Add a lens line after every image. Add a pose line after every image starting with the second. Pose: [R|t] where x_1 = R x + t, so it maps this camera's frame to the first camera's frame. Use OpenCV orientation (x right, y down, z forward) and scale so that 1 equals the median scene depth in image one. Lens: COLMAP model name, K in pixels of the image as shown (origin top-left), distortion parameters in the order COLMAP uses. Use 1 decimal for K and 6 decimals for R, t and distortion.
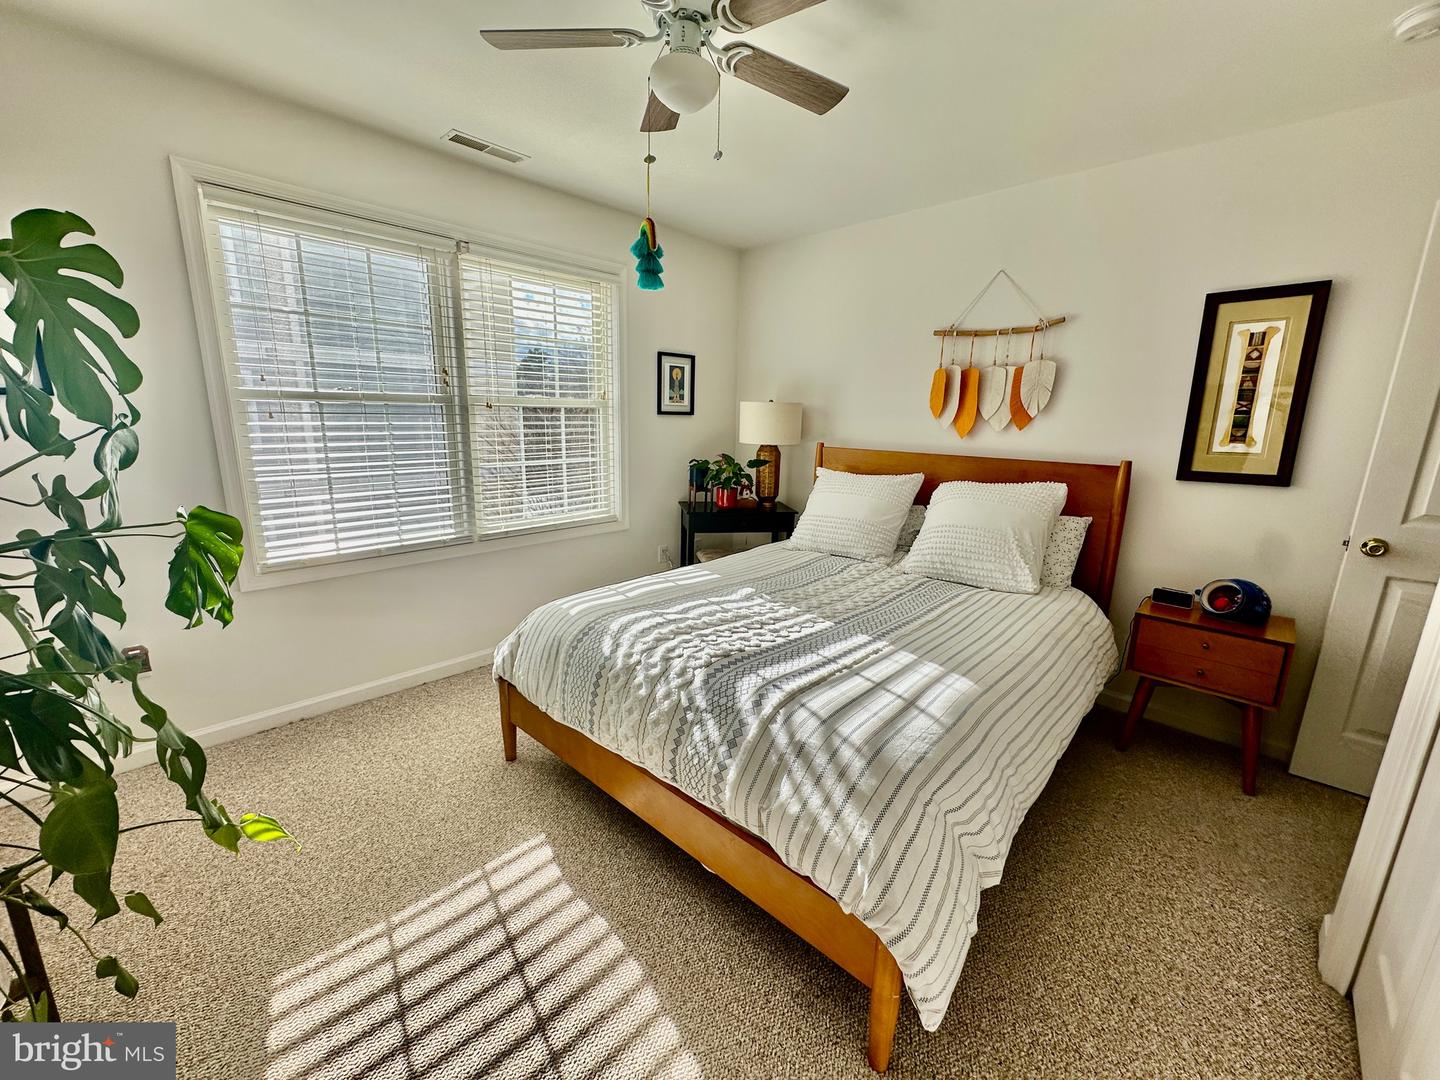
lens RADIAL K [[572.8, 0, 723.4], [0, 572.8, 540.4], [0, 0, 1]] dist [-0.008100, 0.000364]
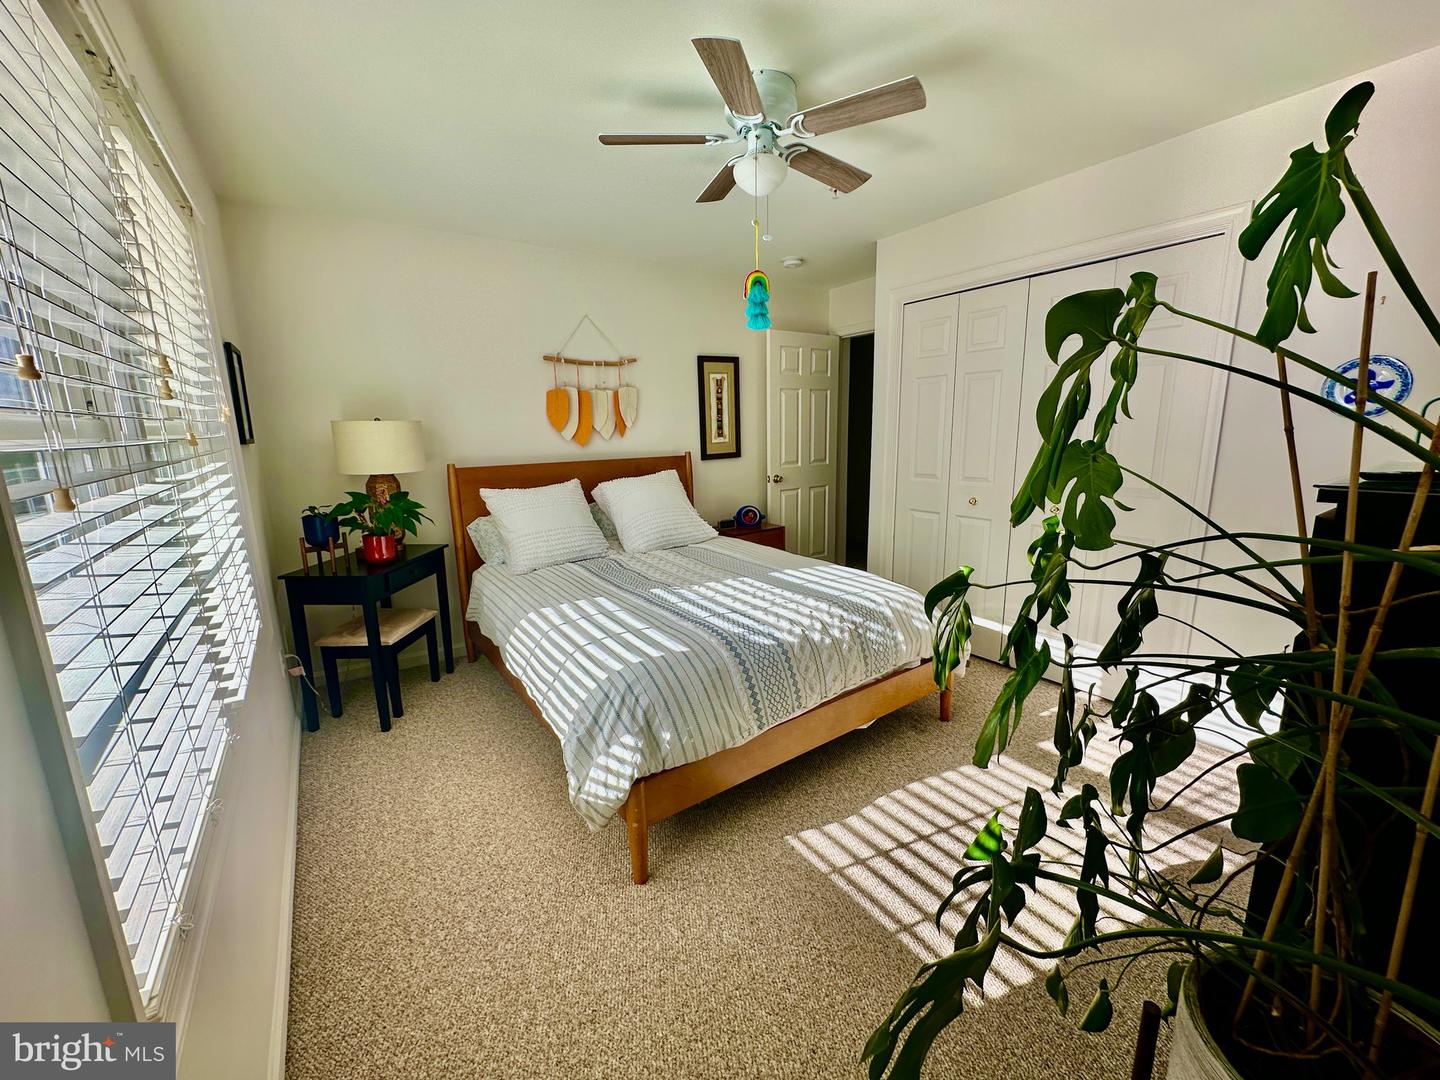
lens RADIAL K [[572.8, 0, 723.3], [0, 572.8, 533.1], [0, 0, 1]] dist [-0.008100, 0.000364]
pose [[0.203075, -0.207017, 0.957029, -1.055188], [0.232303, 0.959676, 0.158297, -0.180060], [-0.951208, 0.190175, 0.242977, 0.650264]]
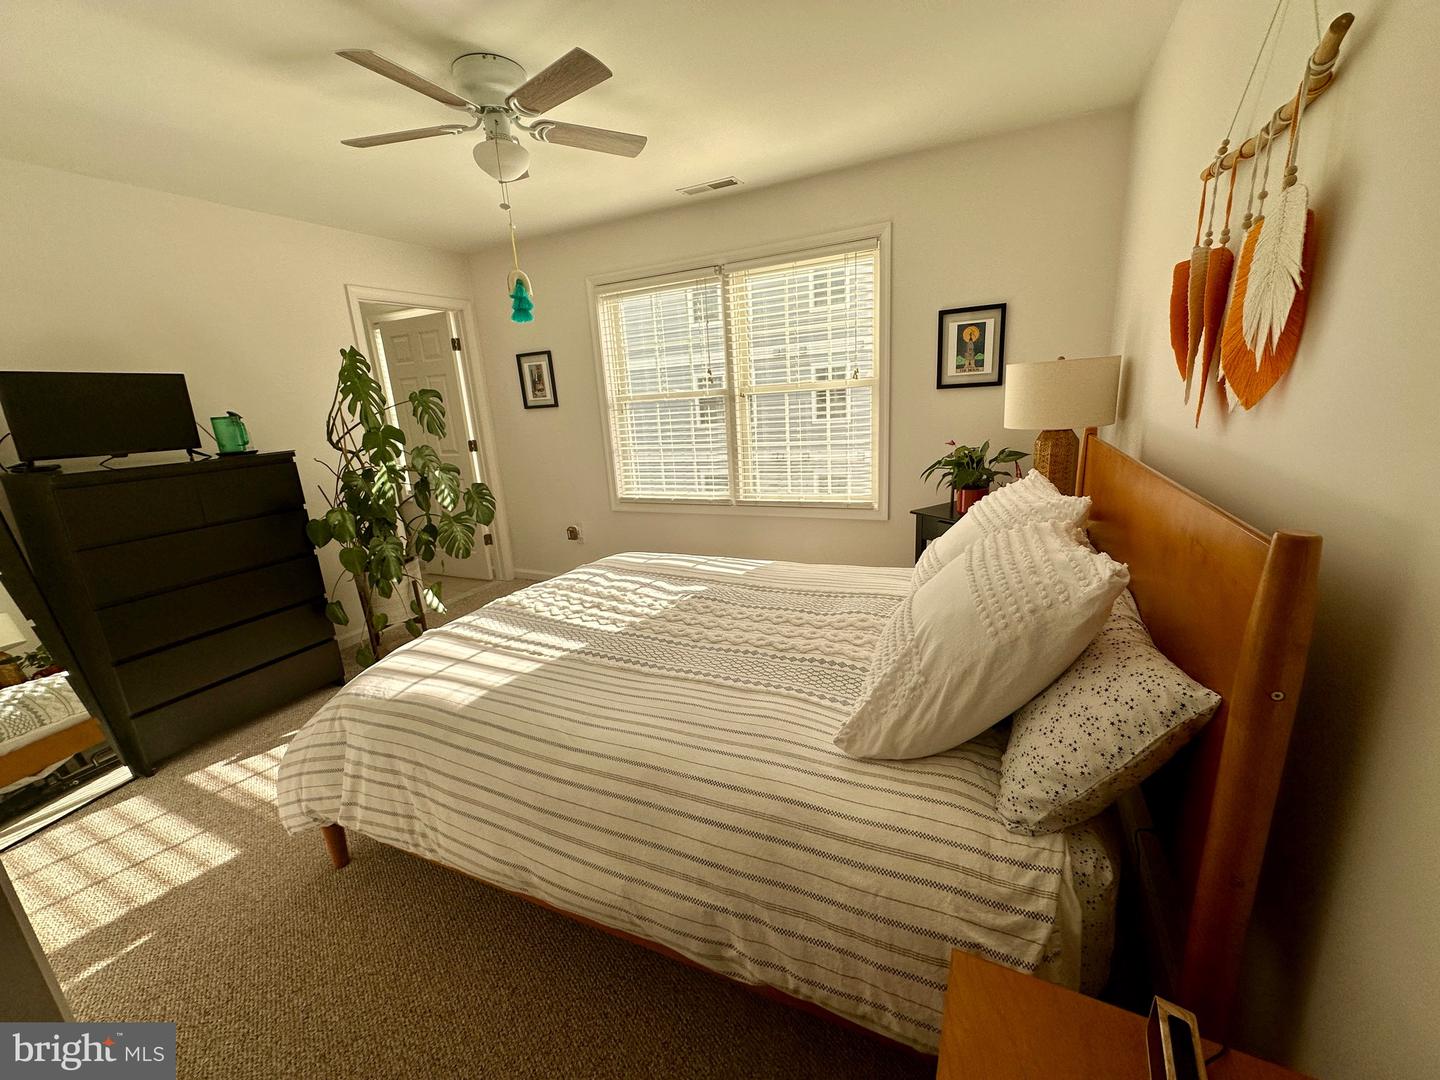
lens RADIAL K [[572.8, 0, 721.6], [0, 572.8, 543.5], [0, 0, 1]] dist [-0.008100, 0.000364]
pose [[0.299460, 0.201683, -0.932549, 1.028851], [-0.137997, 0.976282, 0.166827, -0.167625], [0.944076, 0.078730, 0.320189, 0.792340]]
